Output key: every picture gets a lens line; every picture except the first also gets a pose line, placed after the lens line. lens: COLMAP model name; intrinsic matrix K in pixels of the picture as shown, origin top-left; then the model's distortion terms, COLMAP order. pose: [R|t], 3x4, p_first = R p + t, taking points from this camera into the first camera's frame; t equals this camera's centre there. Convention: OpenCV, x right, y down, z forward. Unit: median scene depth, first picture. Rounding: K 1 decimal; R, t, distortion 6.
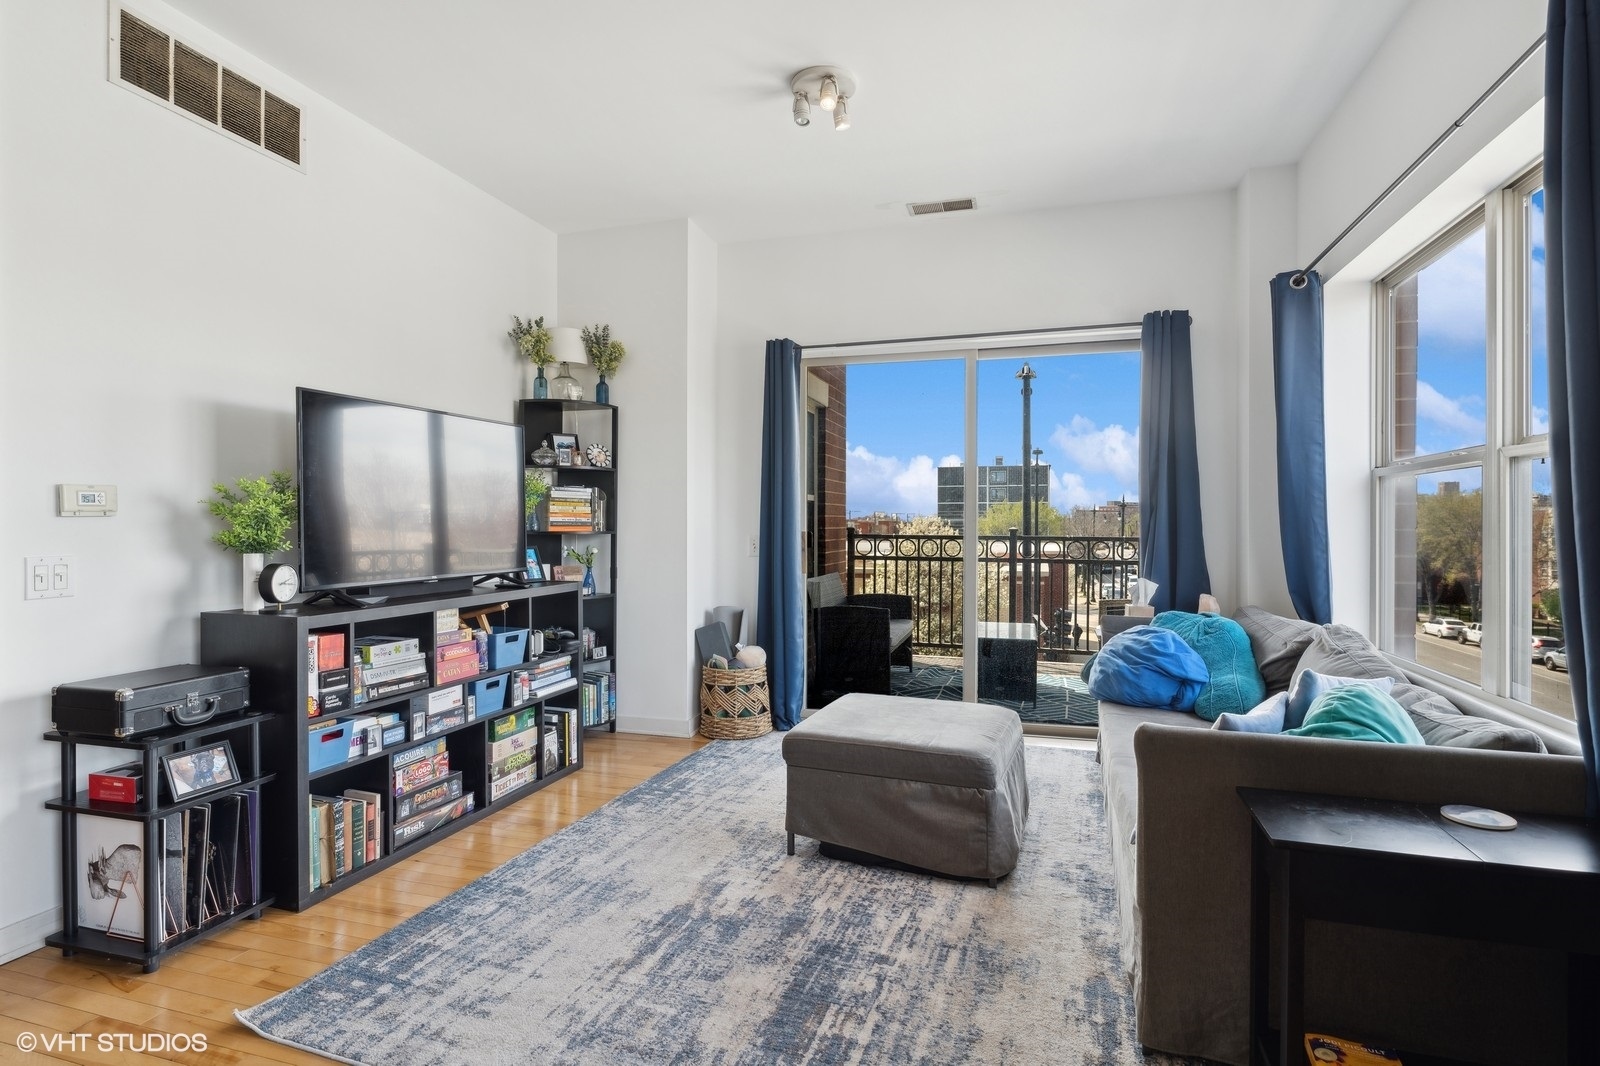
lens RADIAL K [[805.9, 0, 800.0], [0, 805.9, 533.0], [0, 0, 1]] dist [-0.005301, -0.000439]
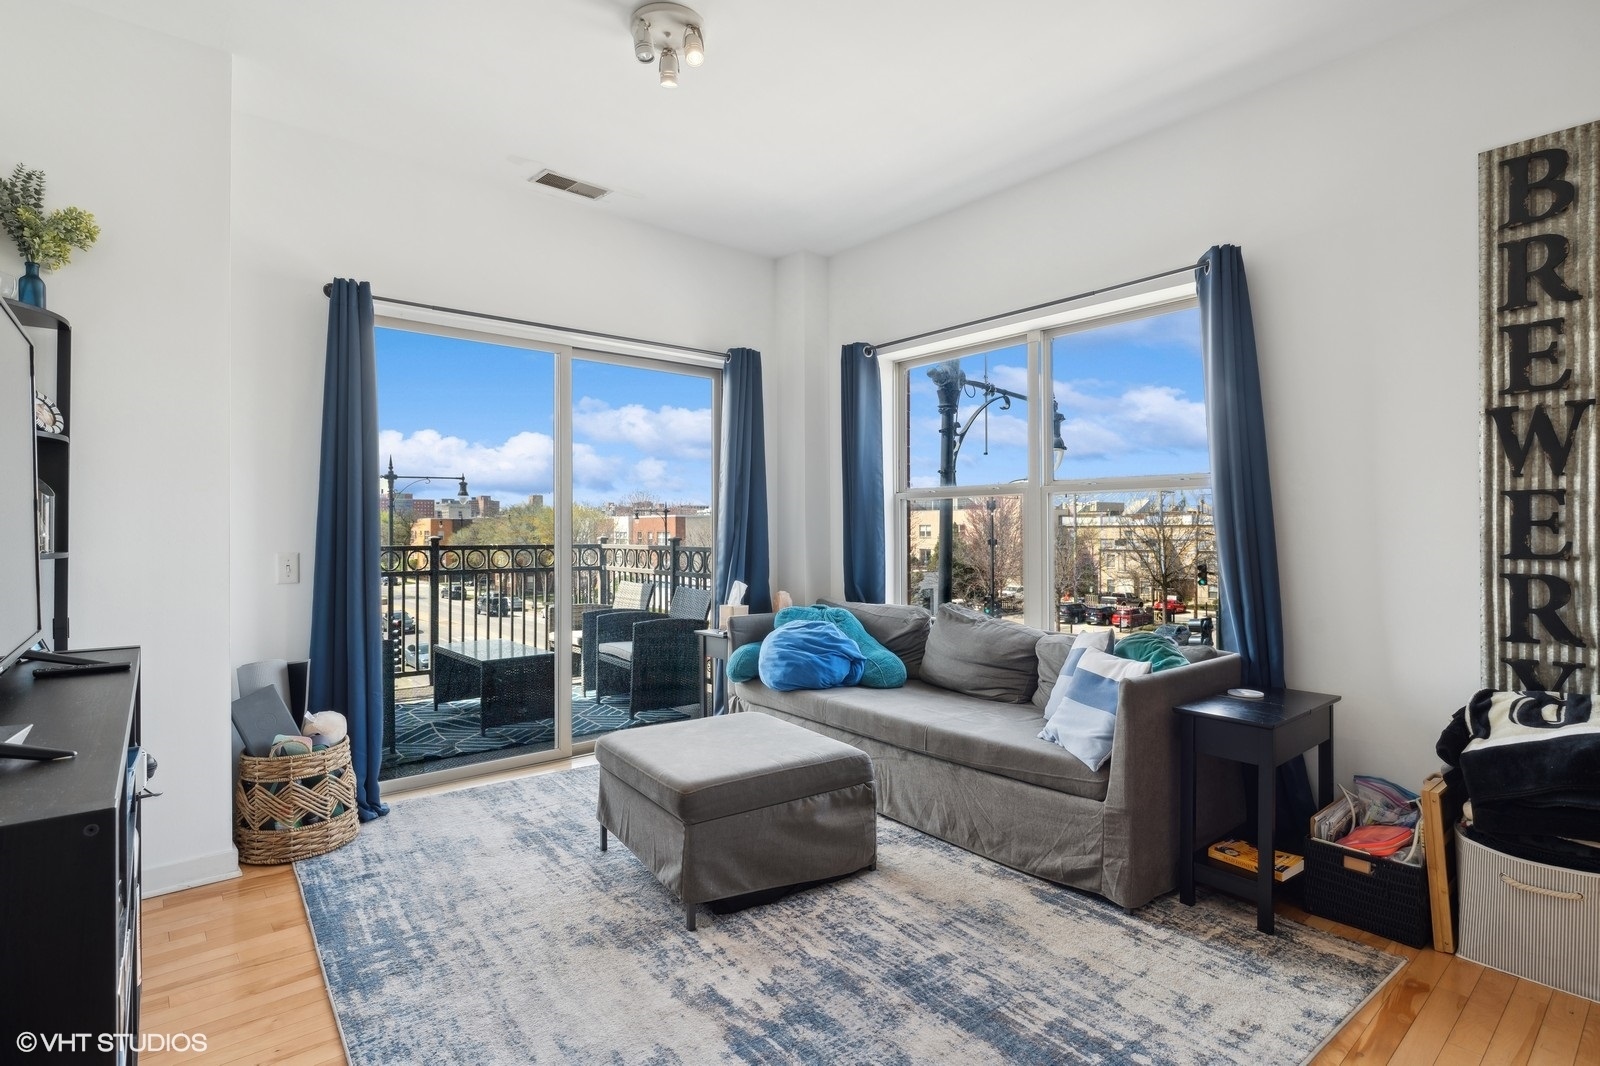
lens RADIAL K [[784.6, 0, 800.0], [0, 784.6, 533.0], [0, 0, 1]] dist [-0.002684, -0.000210]
pose [[0.545352, -0.009078, 0.838158, -0.636181], [0.011531, 0.999928, 0.003327, -0.019210], [-0.838128, 0.007850, 0.545418, 0.452422]]
